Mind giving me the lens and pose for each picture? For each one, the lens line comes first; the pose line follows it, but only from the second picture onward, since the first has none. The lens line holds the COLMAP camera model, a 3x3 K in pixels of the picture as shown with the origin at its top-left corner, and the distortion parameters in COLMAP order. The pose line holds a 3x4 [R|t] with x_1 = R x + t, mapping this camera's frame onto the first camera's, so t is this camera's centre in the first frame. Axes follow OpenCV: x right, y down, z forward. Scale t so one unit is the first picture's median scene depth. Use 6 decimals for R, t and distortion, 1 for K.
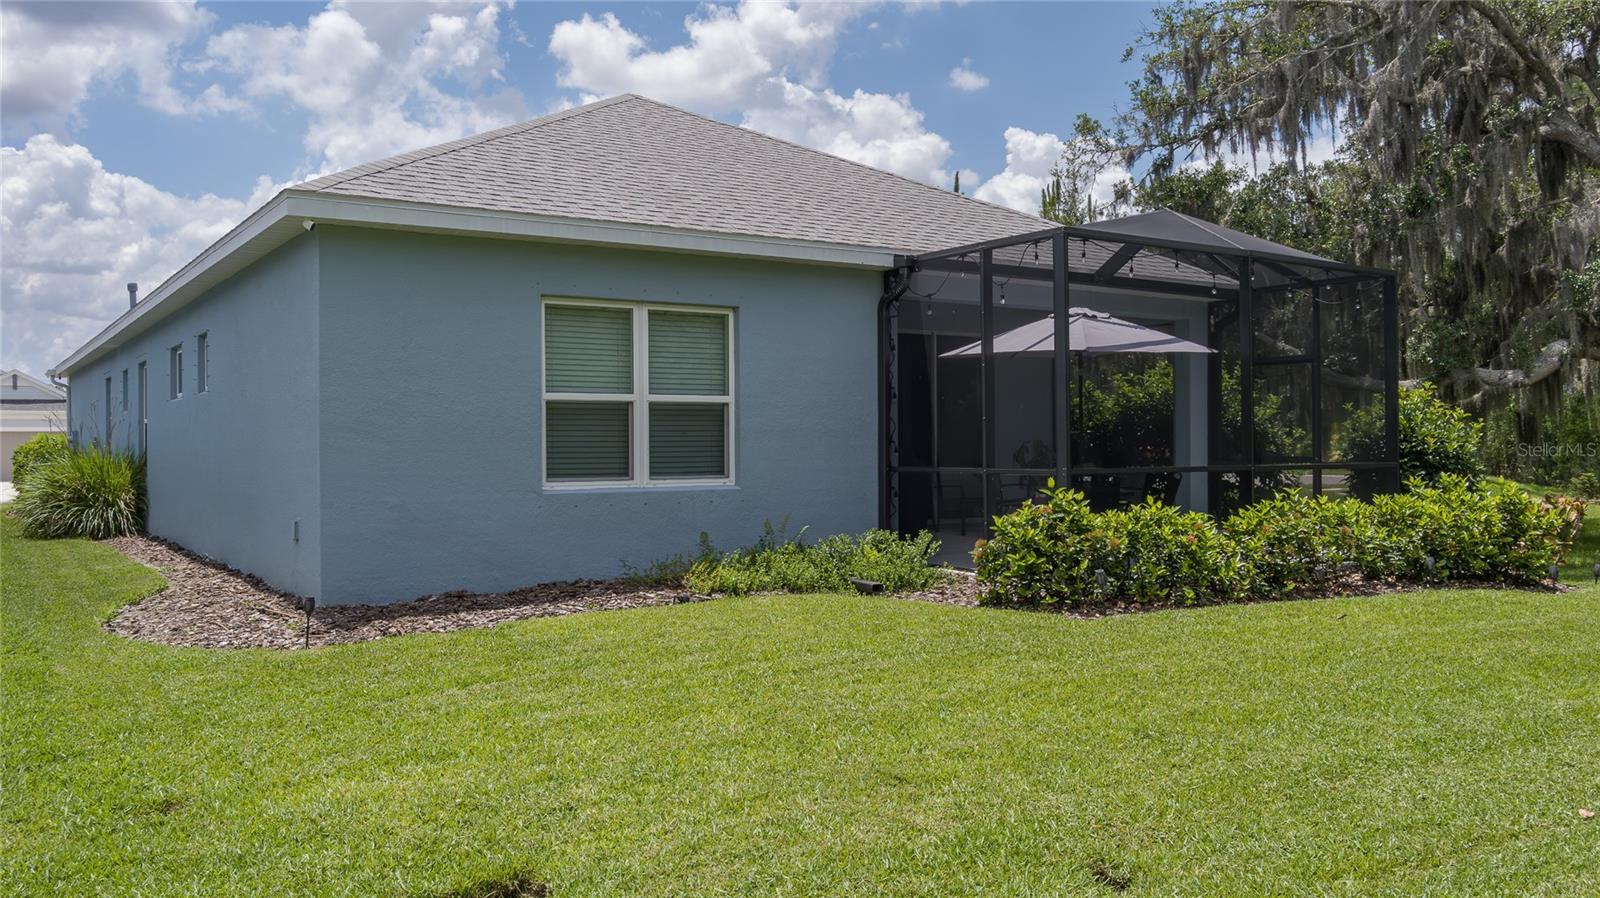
lens RADIAL K [[1360.2, 0, 800.0], [0, 1360.2, 449.0], [0, 0, 1]] dist [-0.062609, 0.011976]
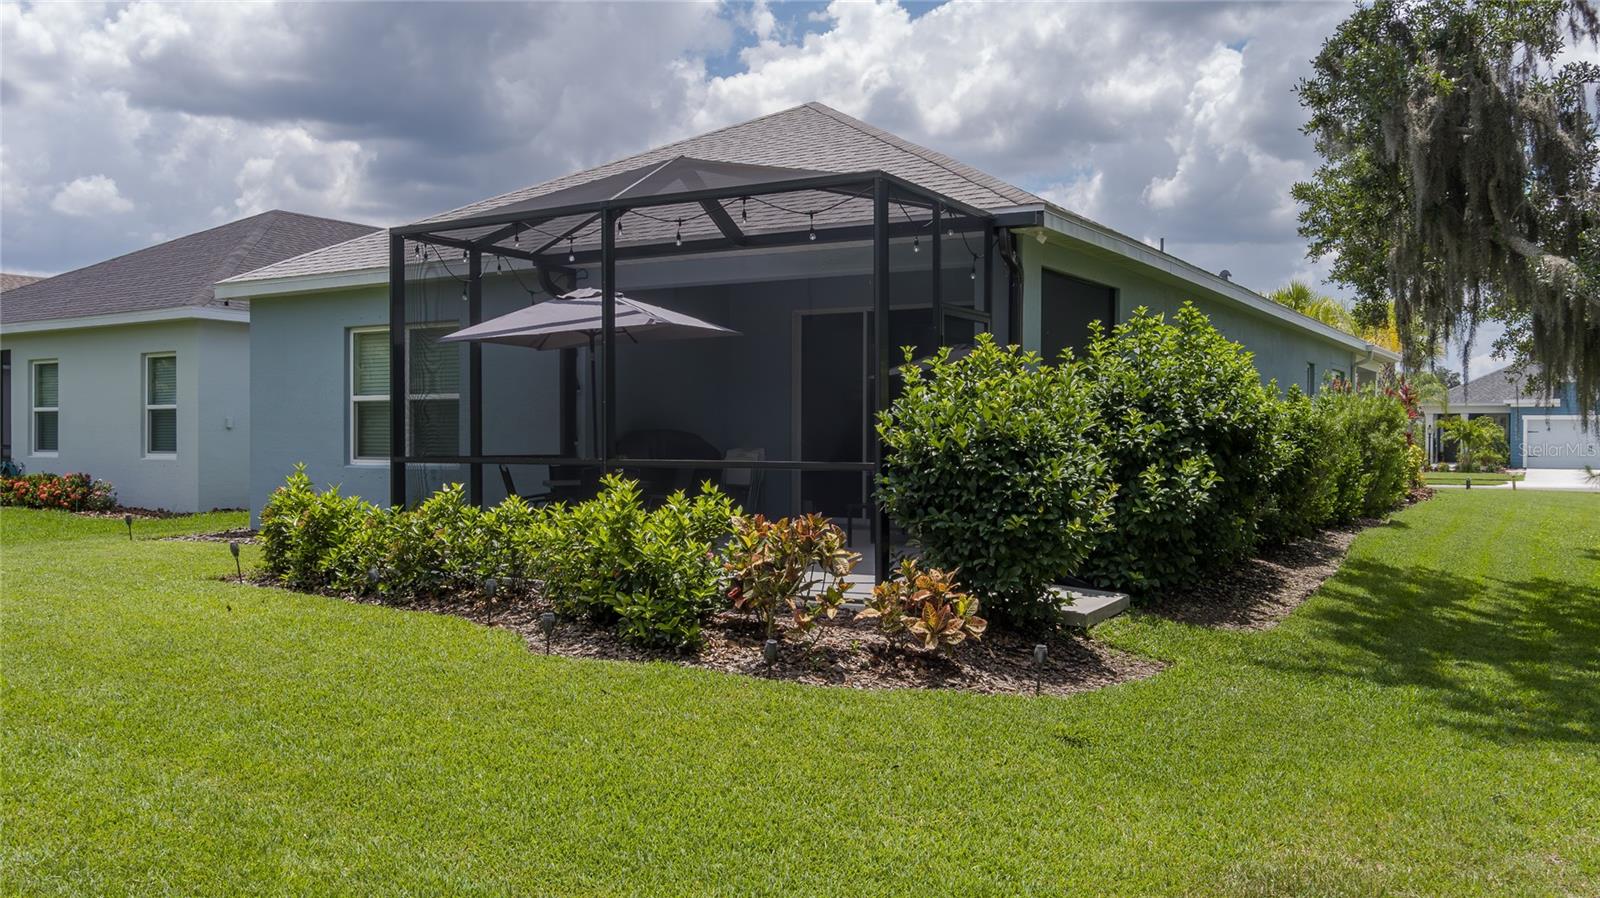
lens RADIAL K [[1360.2, 0, 800.0], [0, 1360.2, 449.0], [0, 0, 1]] dist [-0.062609, 0.011976]
pose [[0.416785, 0.010832, -0.908940, 0.739681], [-0.008153, 0.999933, 0.008178, -0.001215], [0.908968, 0.004002, 0.416846, 0.487768]]
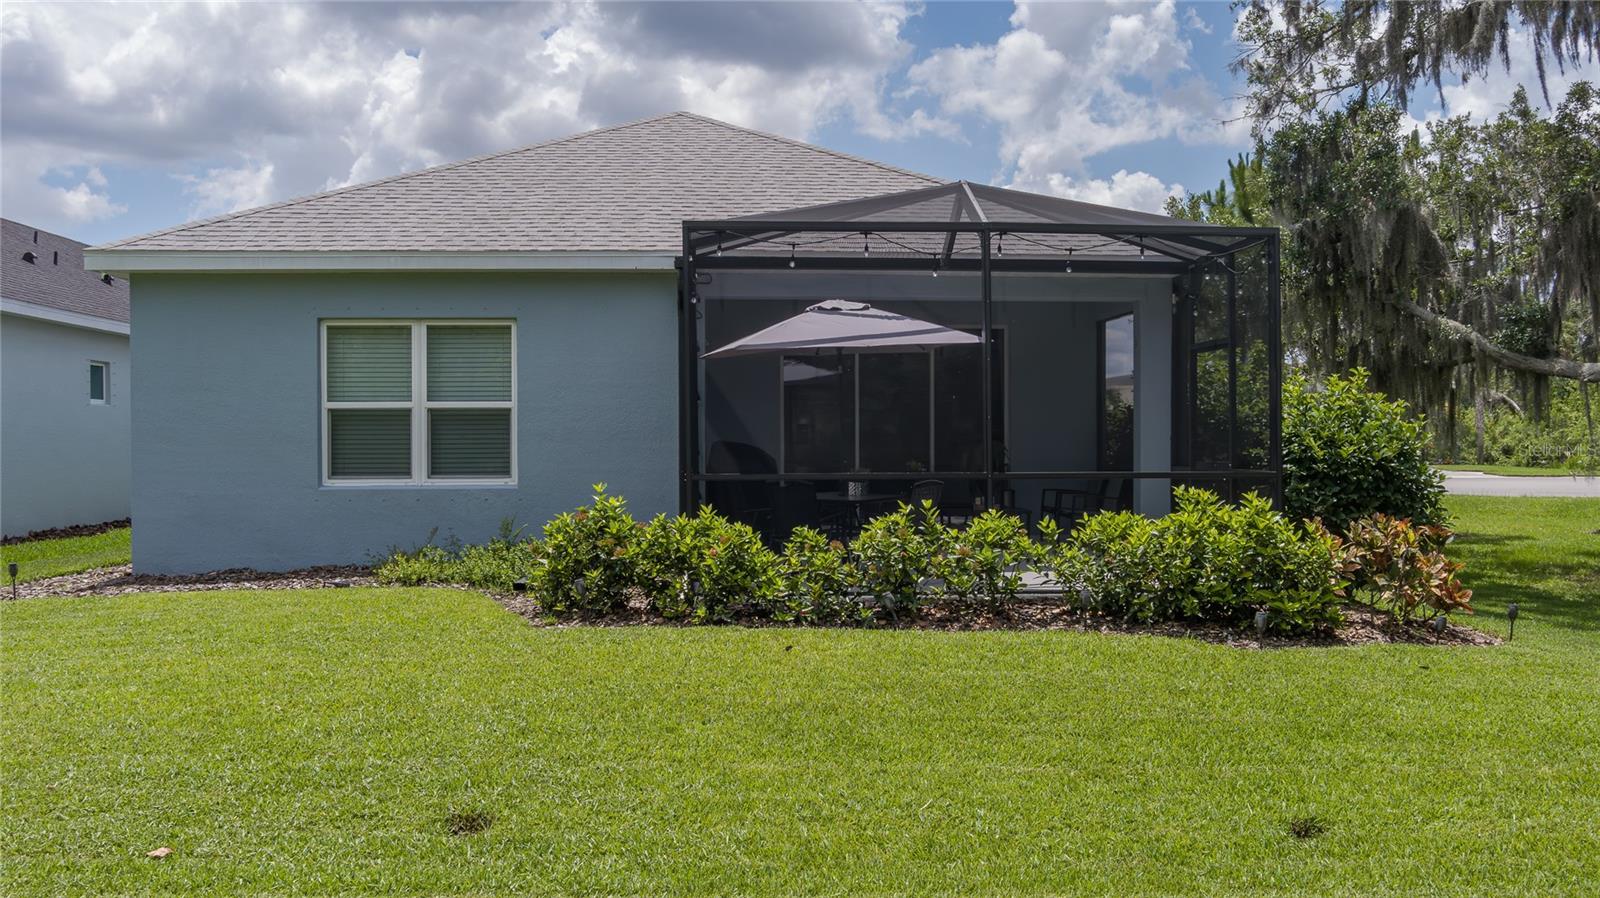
lens RADIAL K [[1360.2, 0, 800.0], [0, 1360.2, 449.0], [0, 0, 1]] dist [-0.062609, 0.011976]
pose [[0.856439, 0.003819, -0.516234, 0.439677], [-0.002280, 0.999991, 0.003615, -0.003744], [0.516244, -0.001919, 0.856440, 0.128494]]
